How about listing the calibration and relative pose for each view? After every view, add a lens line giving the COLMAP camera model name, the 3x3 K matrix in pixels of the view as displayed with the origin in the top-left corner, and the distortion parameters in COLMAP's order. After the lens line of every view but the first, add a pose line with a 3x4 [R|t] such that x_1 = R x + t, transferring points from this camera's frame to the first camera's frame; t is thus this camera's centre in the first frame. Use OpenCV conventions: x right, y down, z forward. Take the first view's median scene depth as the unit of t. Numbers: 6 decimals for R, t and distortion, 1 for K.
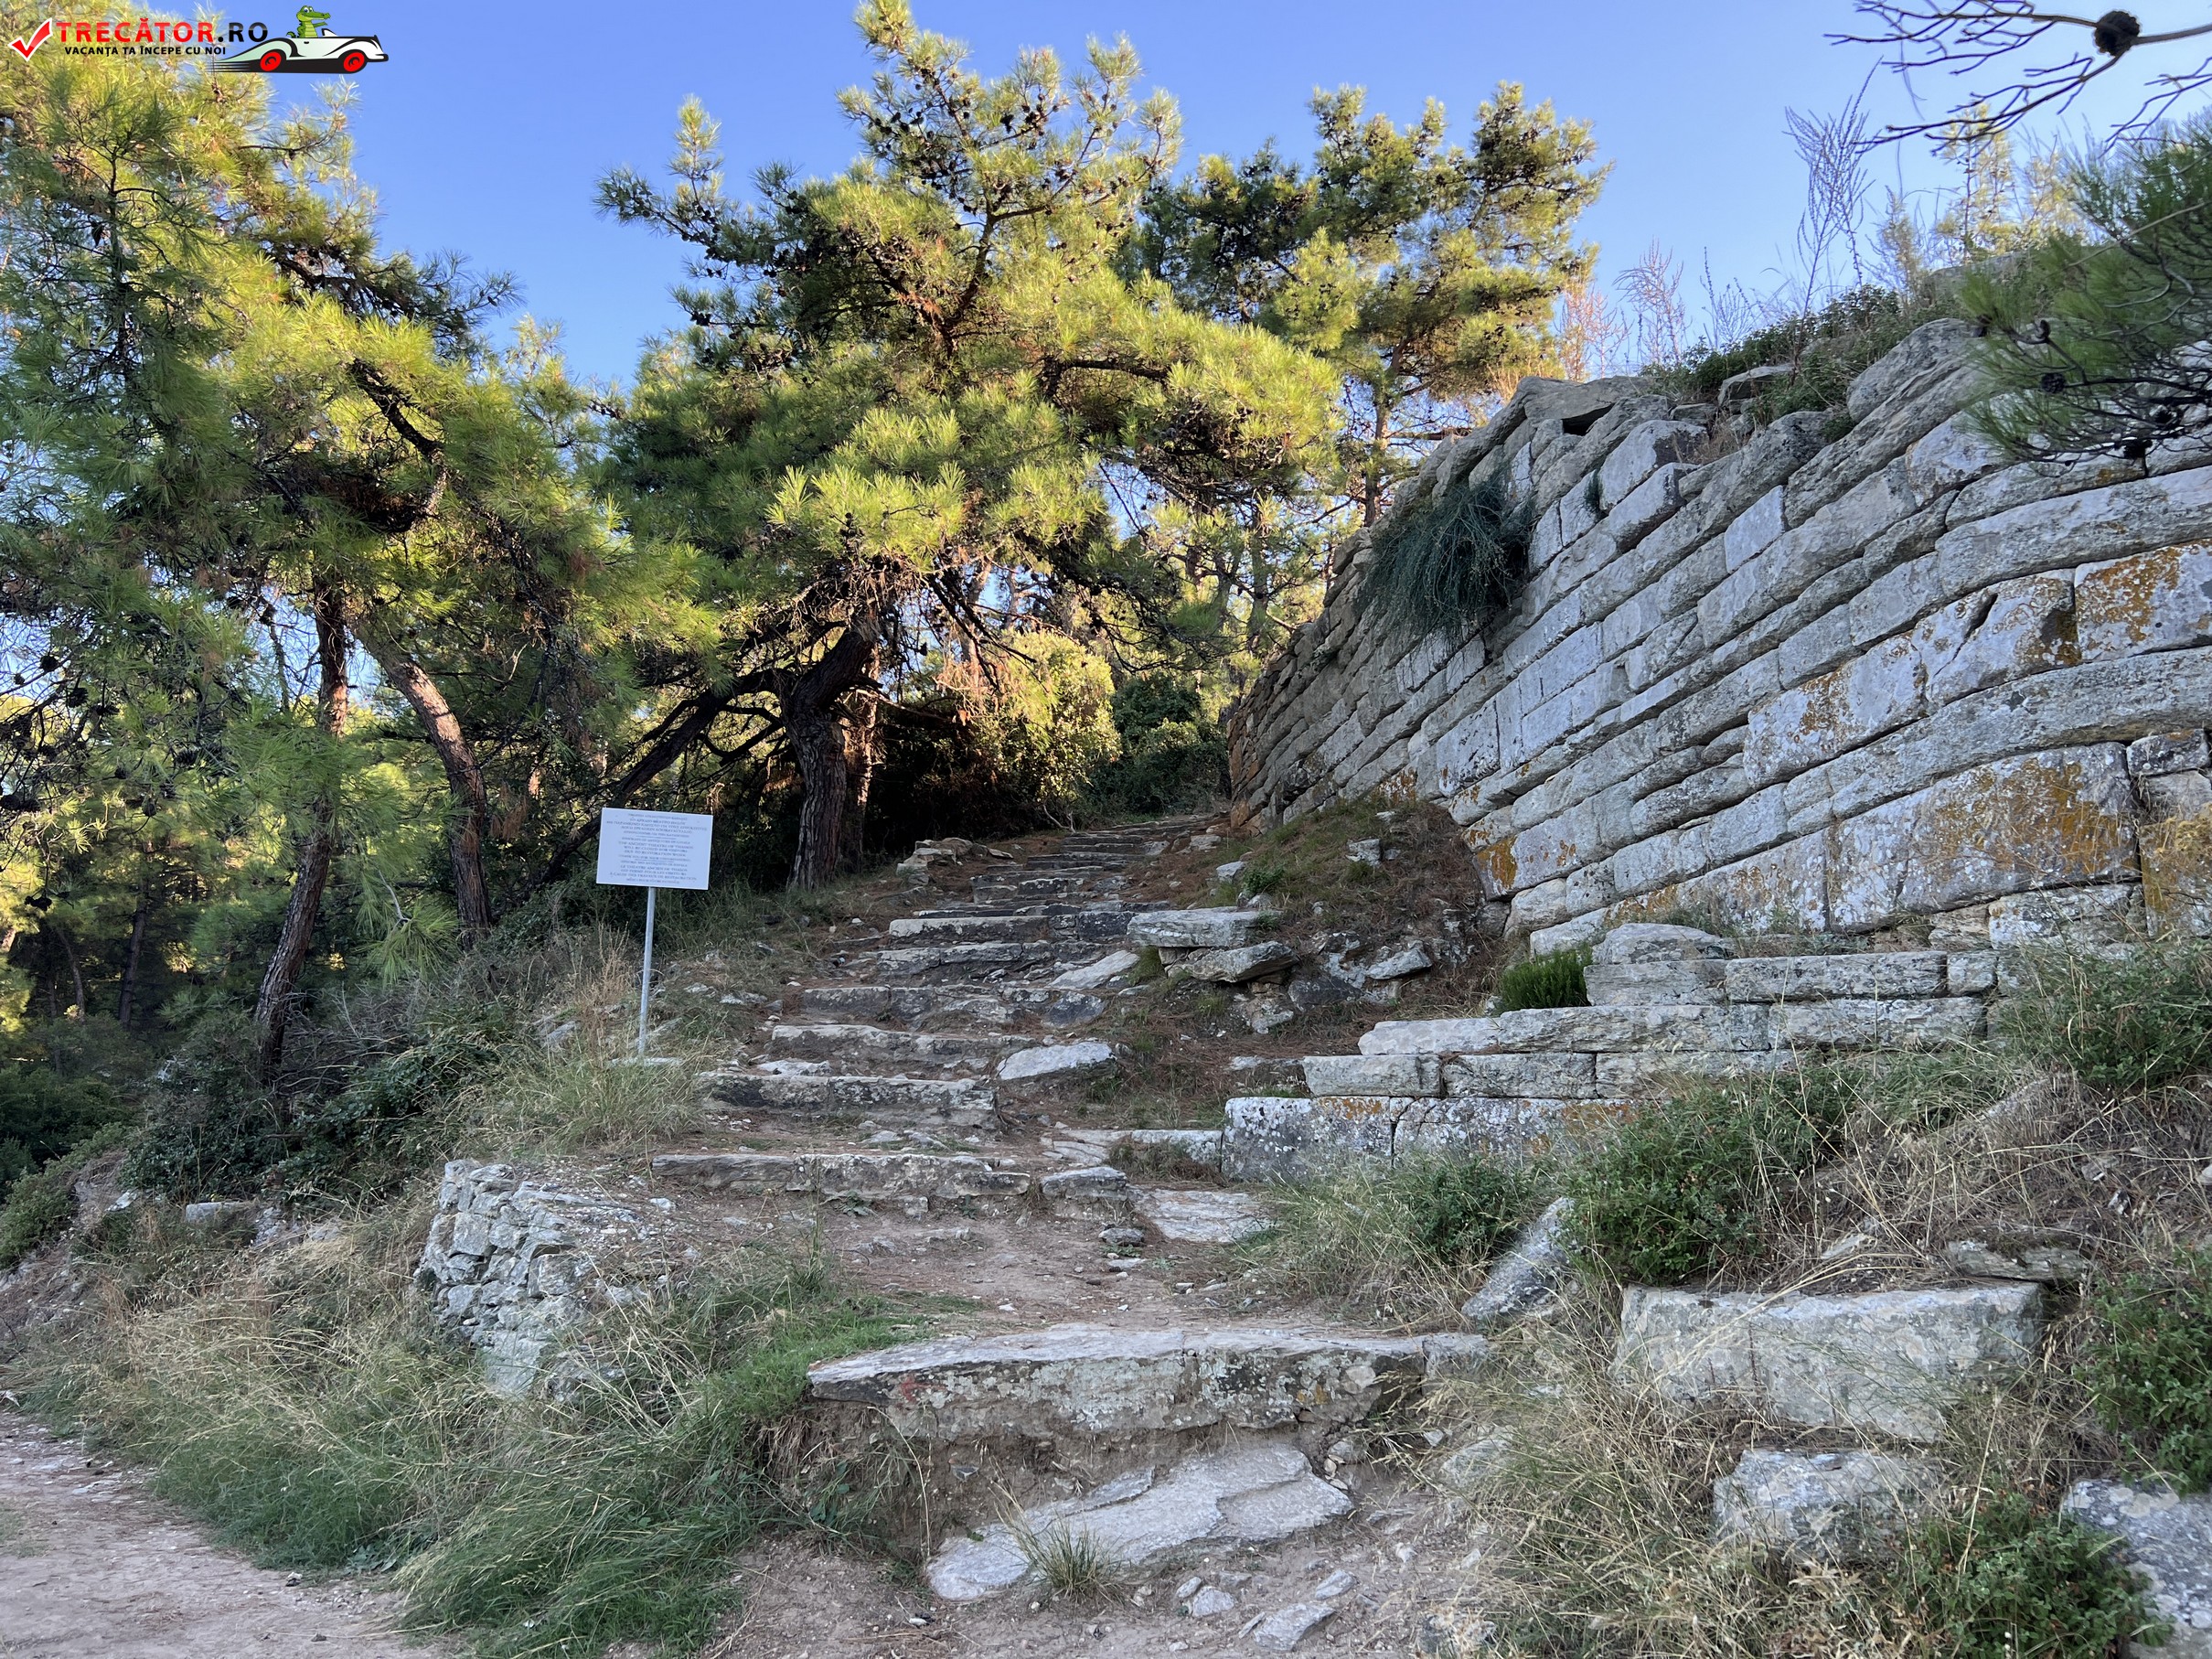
lens RADIAL K [[1683.0, 0, 1106.0], [0, 1683.0, 829.5], [0, 0, 1]] dist [0.056760, -0.065415]
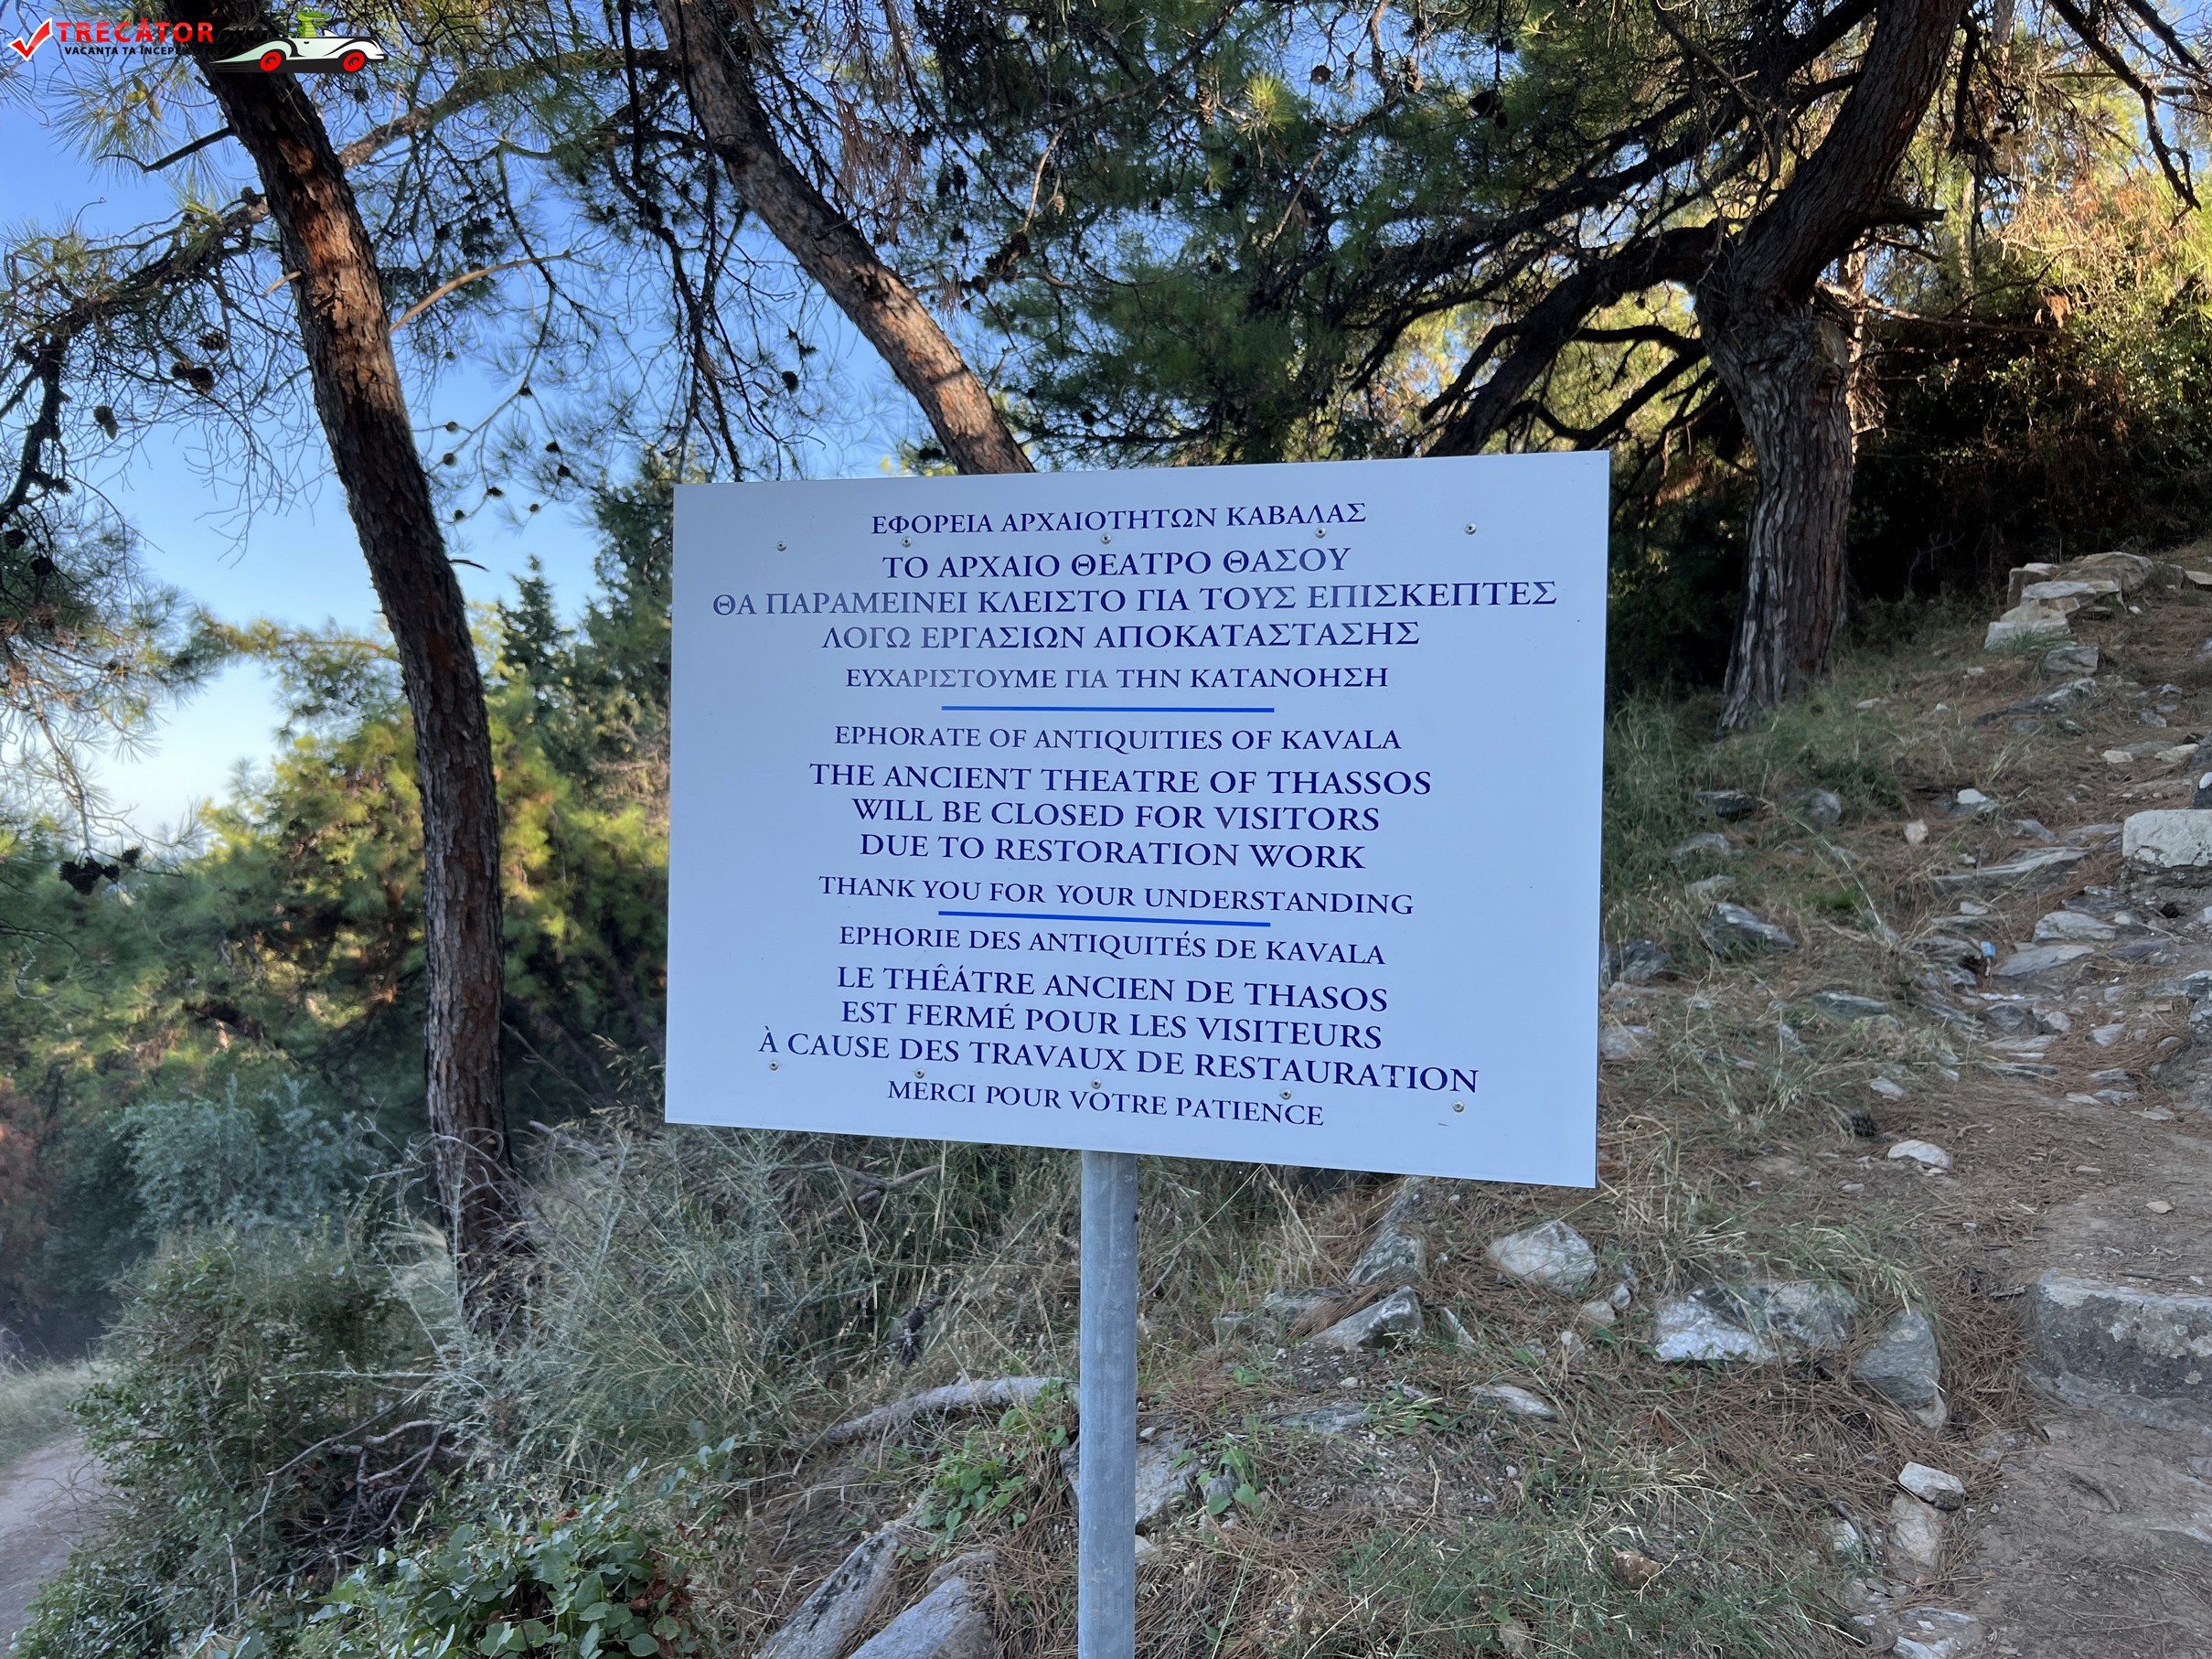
lens RADIAL K [[1683.0, 0, 1106.0], [0, 1683.0, 829.5], [0, 0, 1]] dist [0.056760, -0.065415]
pose [[0.879045, -0.015967, -0.476472, -0.110704], [0.085246, 0.988596, 0.124141, -0.001298], [0.469056, -0.149743, 0.870381, 0.470705]]
